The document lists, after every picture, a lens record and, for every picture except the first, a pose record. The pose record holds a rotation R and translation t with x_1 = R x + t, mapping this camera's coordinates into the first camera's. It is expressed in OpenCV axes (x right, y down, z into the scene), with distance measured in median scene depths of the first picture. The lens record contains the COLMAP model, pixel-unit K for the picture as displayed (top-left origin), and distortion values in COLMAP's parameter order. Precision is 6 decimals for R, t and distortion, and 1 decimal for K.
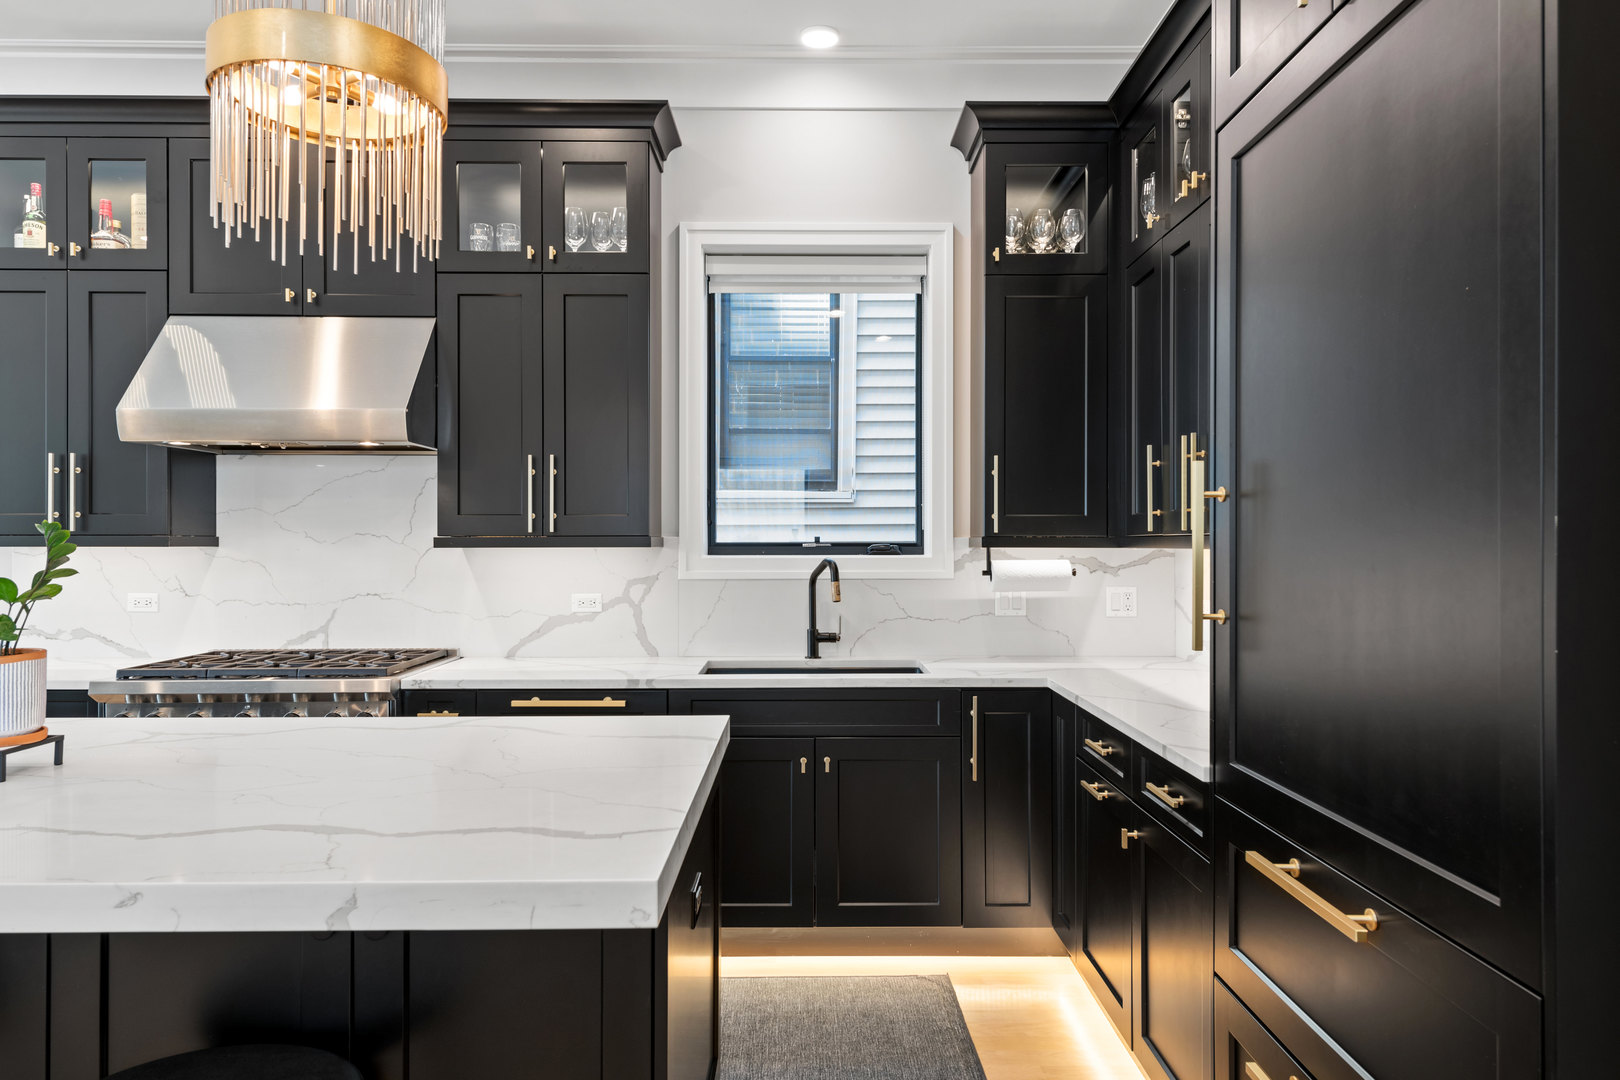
lens RADIAL K [[1071.0, 0, 810.0], [0, 1071.0, 540.0], [0, 0, 1]] dist [0.020835, -0.001900]
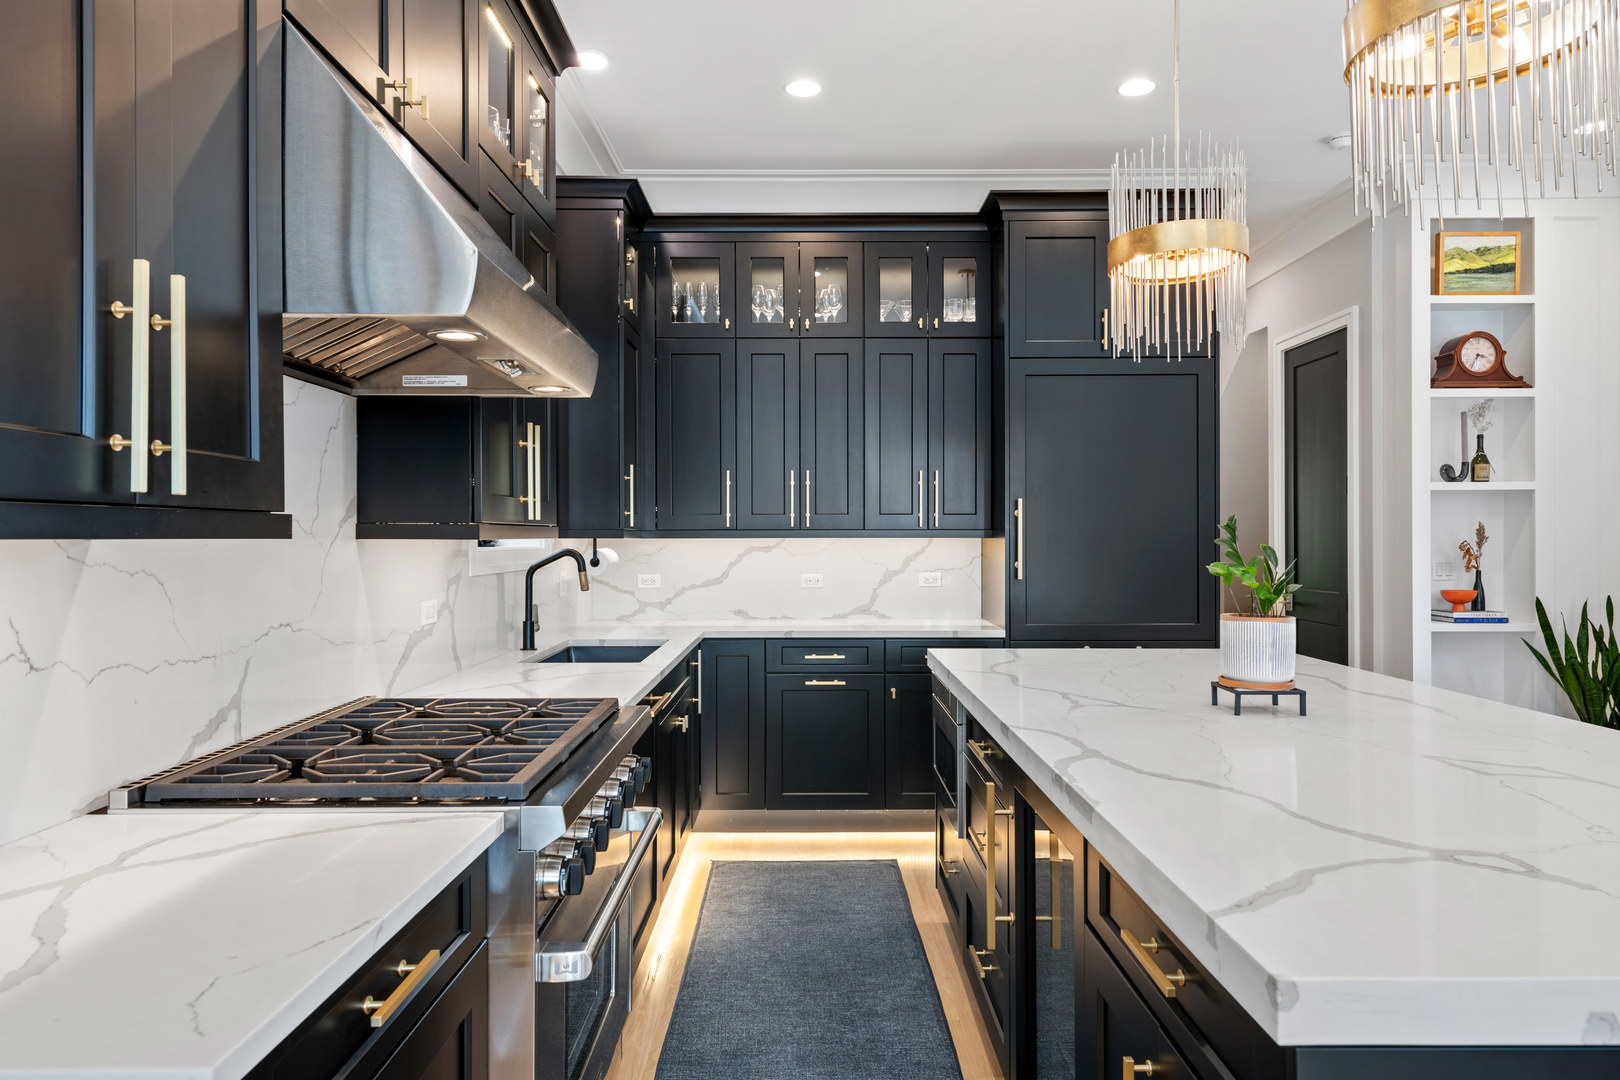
lens RADIAL K [[1015.0, 0, 813.2], [0, 1015.0, 533.5], [0, 0, 1]] dist [0.017159, -0.000023]
pose [[0.002077, 0.002882, 0.999994, -0.992157], [0.002103, 0.999994, -0.002887, 0.005495], [-0.999996, 0.002109, 0.002071, 0.767915]]
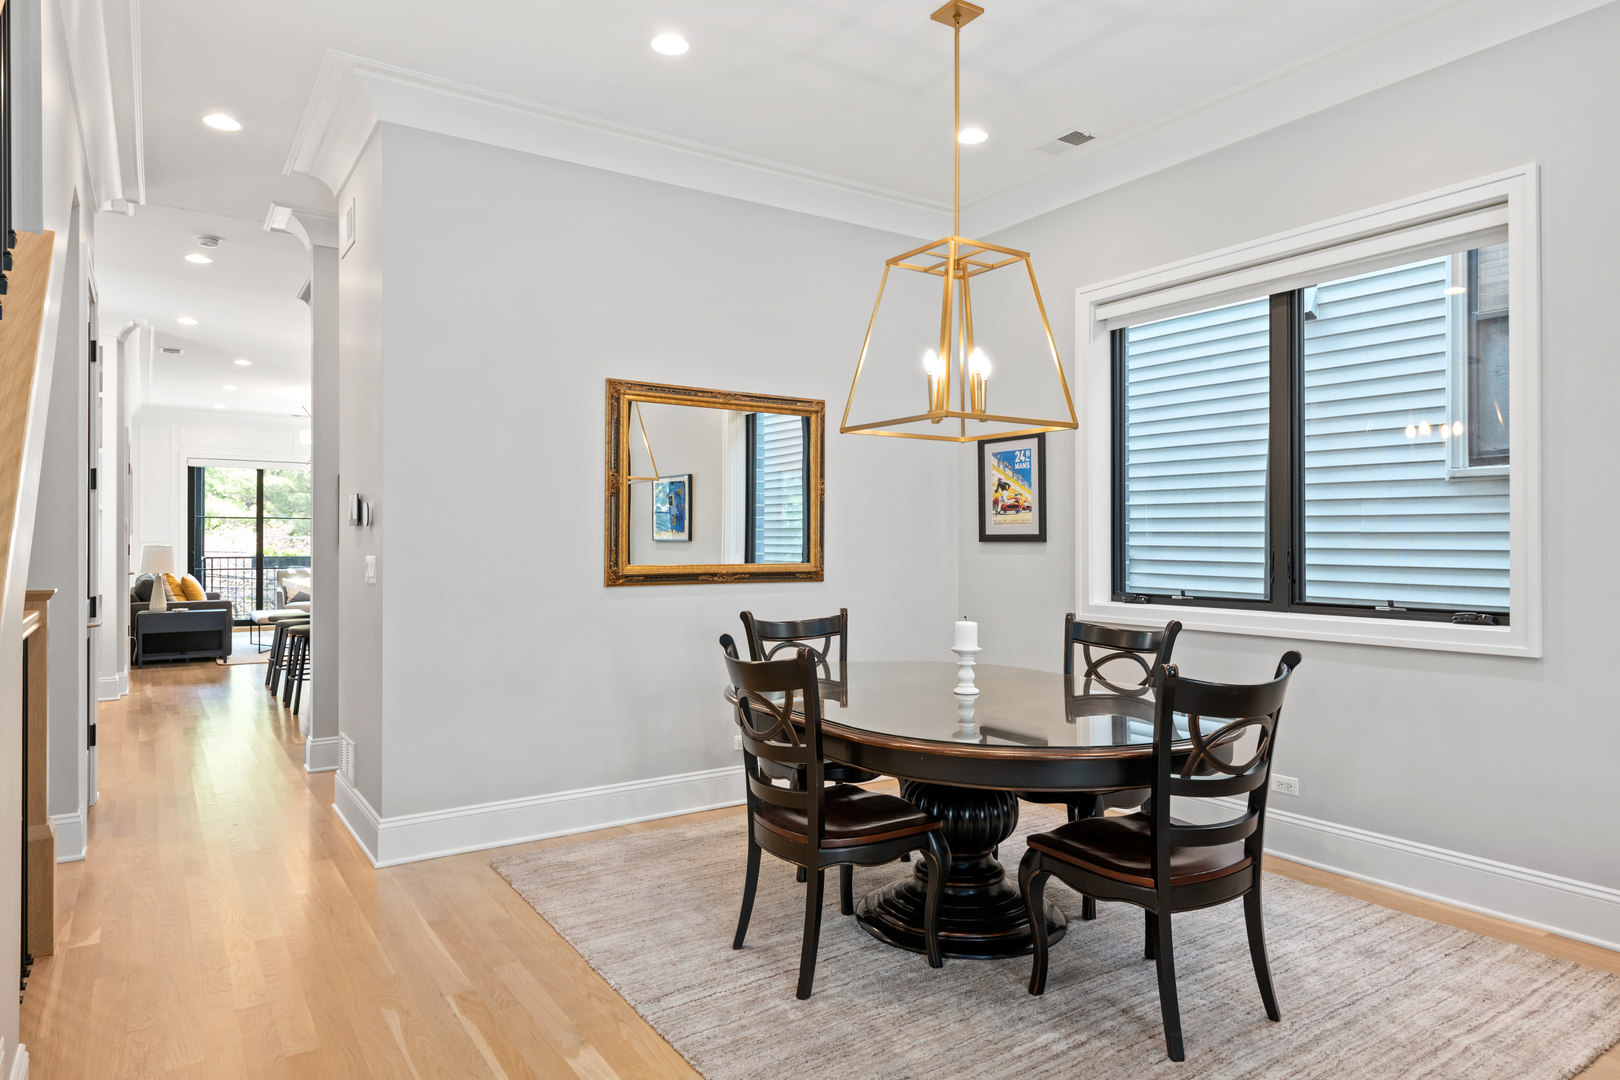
lens RADIAL K [[988.7, 0, 818.8], [0, 988.7, 535.9], [0, 0, 1]] dist [0.004625, -0.001155]
pose [[0.558309, -0.006369, -0.829609, 2.048912], [0.005514, 0.999977, -0.003966, 0.016027], [0.829615, -0.002360, 0.558331, 0.069143]]
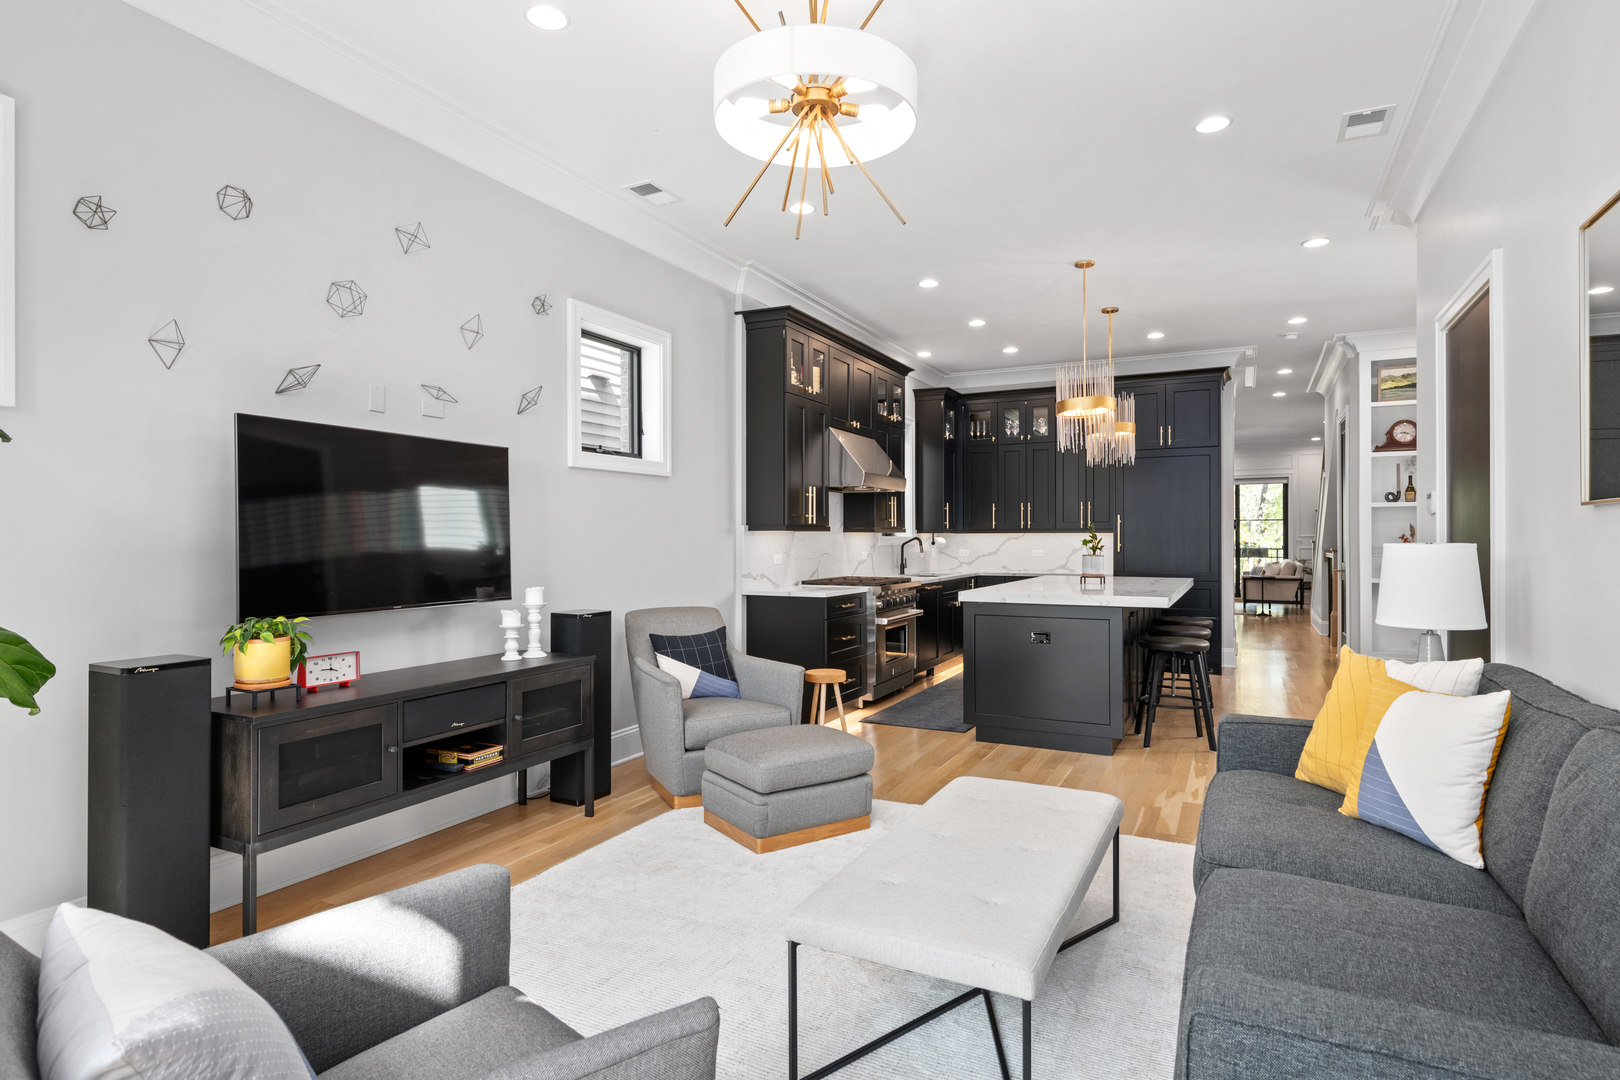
lens RADIAL K [[856.4, 0, 810.0], [0, 856.4, 540.0], [0, 0, 1]] dist [0.002091, -0.000186]
pose [[0.453938, -0.003019, 0.891028, -2.125340], [0.002029, 0.999995, 0.002354, 0.019363], [-0.891031, 0.000739, 0.453942, 0.238144]]
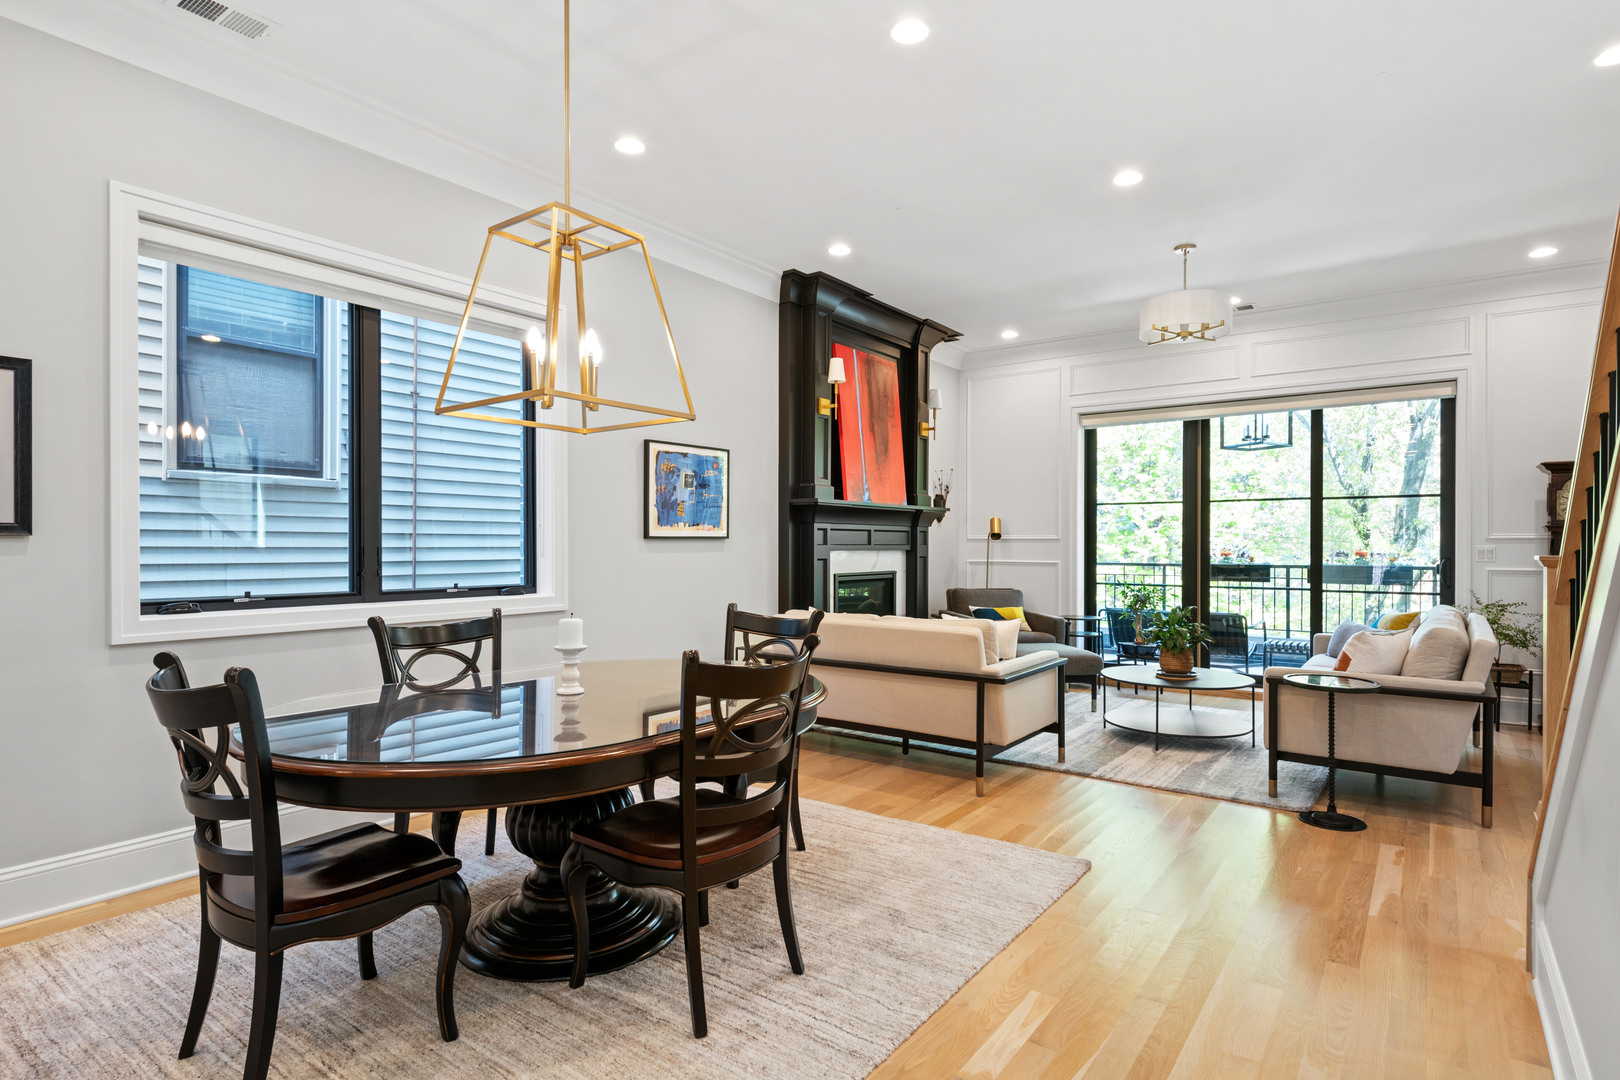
lens RADIAL K [[844.9, 0, 808.1], [0, 844.9, 547.1], [0, 0, 1]] dist [0.002202, -0.001102]
pose [[0.595619, -0.002163, 0.803264, 0.908233], [-0.003192, 0.999982, 0.005059, 0.025803], [-0.803261, -0.005578, 0.595601, 0.076671]]
